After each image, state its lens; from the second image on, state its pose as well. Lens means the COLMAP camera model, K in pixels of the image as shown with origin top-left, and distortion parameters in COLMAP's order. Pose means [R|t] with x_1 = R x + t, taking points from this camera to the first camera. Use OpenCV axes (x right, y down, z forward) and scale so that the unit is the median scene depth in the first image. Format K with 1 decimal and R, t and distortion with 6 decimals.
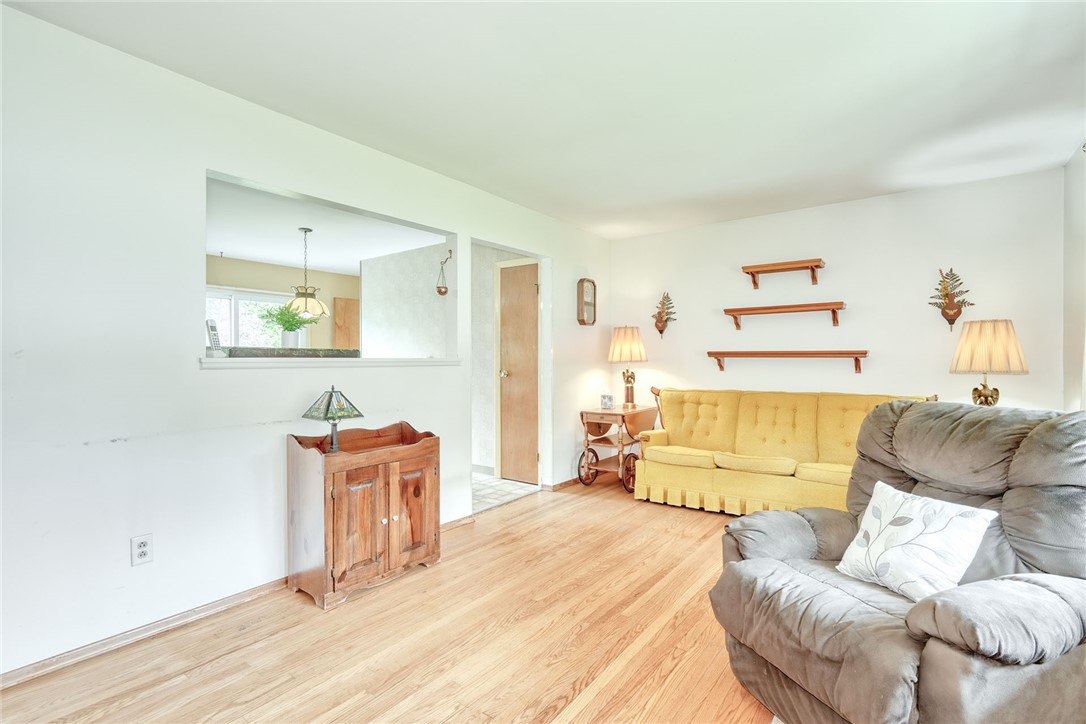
lens RADIAL K [[508.1, 0, 538.8], [0, 508.1, 363.7], [0, 0, 1]] dist [0.001245, 0.000250]
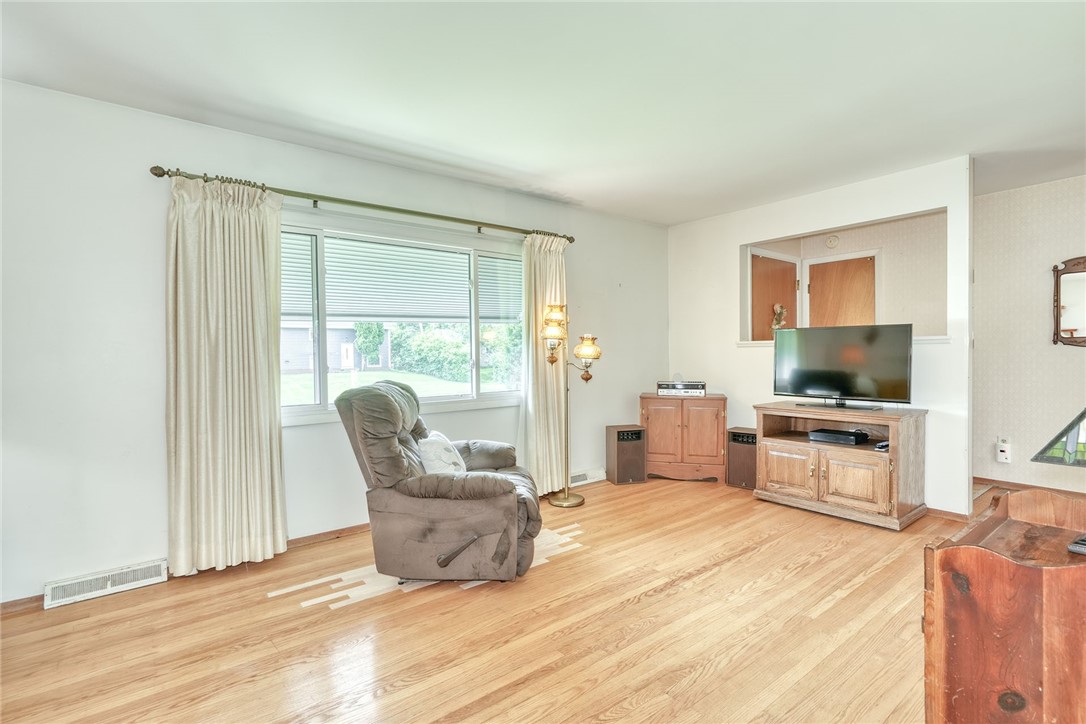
lens RADIAL K [[508.1, 0, 538.8], [0, 508.1, 363.7], [0, 0, 1]] dist [0.001245, 0.000250]
pose [[-0.965546, 0.011393, 0.259985, -0.014230], [0.018511, 0.999517, 0.024946, -0.007072], [-0.259575, 0.028899, -0.965290, 1.120006]]
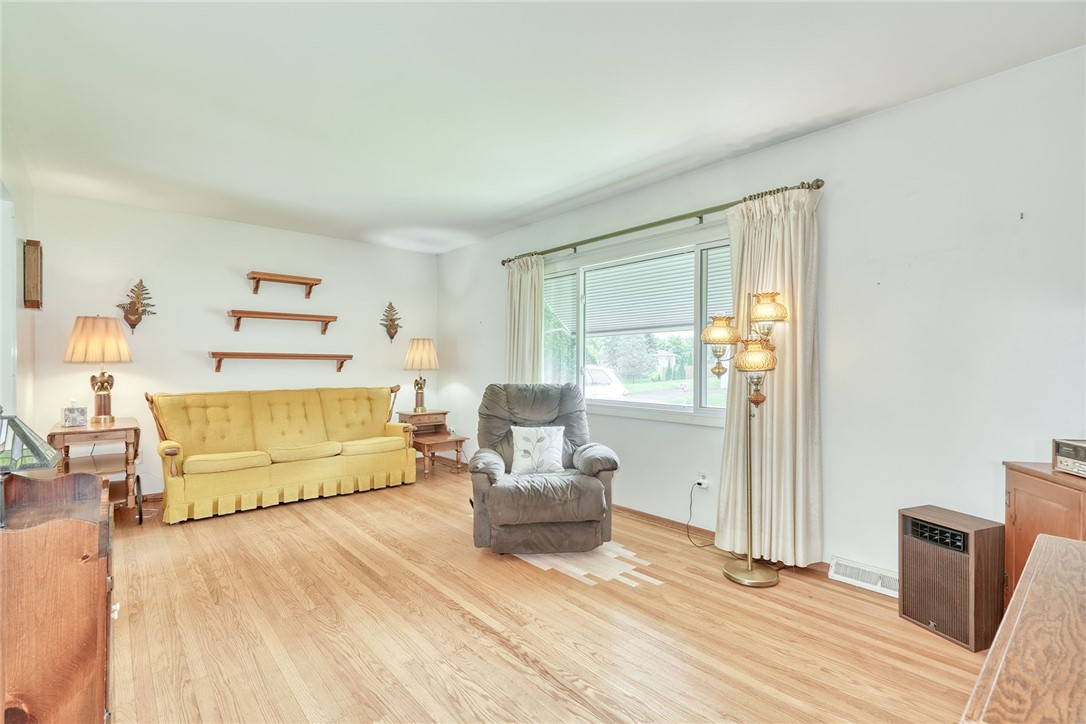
lens RADIAL K [[498.4, 0, 540.8], [0, 498.4, 364.3], [0, 0, 1]] dist [-0.002820, 0.000098]
pose [[0.204149, 0.001089, 0.978939, -0.554142], [0.001774, 0.999997, -0.001482, 0.001660], [-0.978938, 0.002039, 0.204146, 0.249847]]
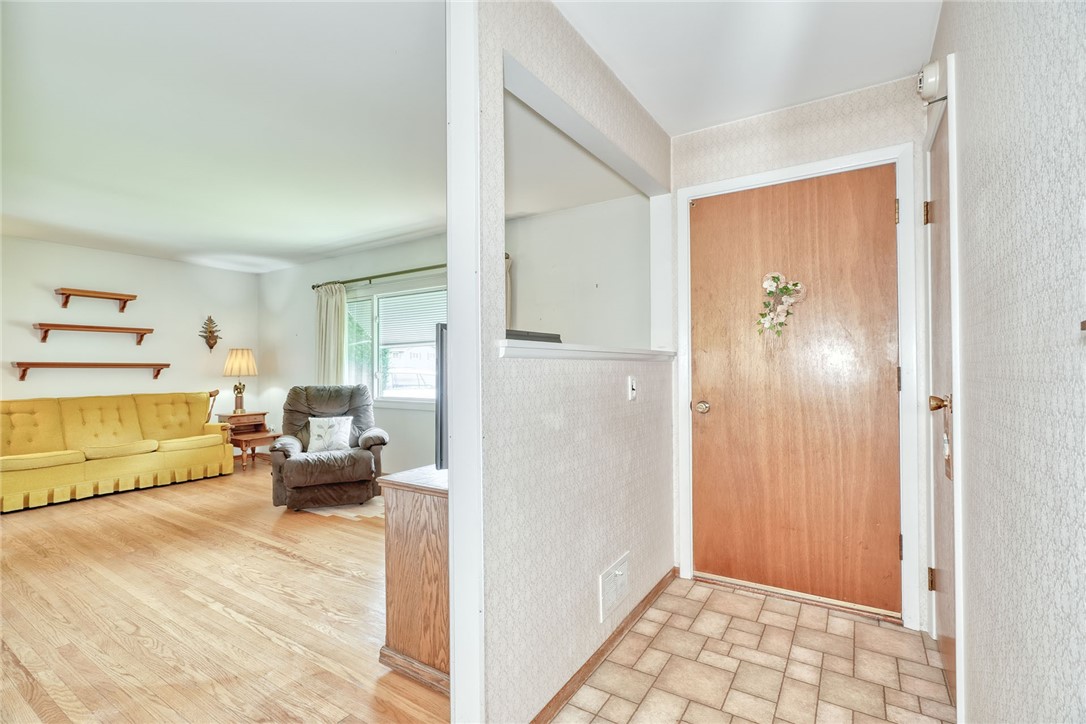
lens RADIAL K [[492.7, 0, 538.1], [0, 492.7, 362.9], [0, 0, 1]] dist [-0.002399, 0.001968]
pose [[-0.069785, 0.011849, 0.997492, -0.894576], [0.012040, 0.999867, -0.011034, 0.001138], [-0.997489, 0.011240, -0.069919, 0.021283]]
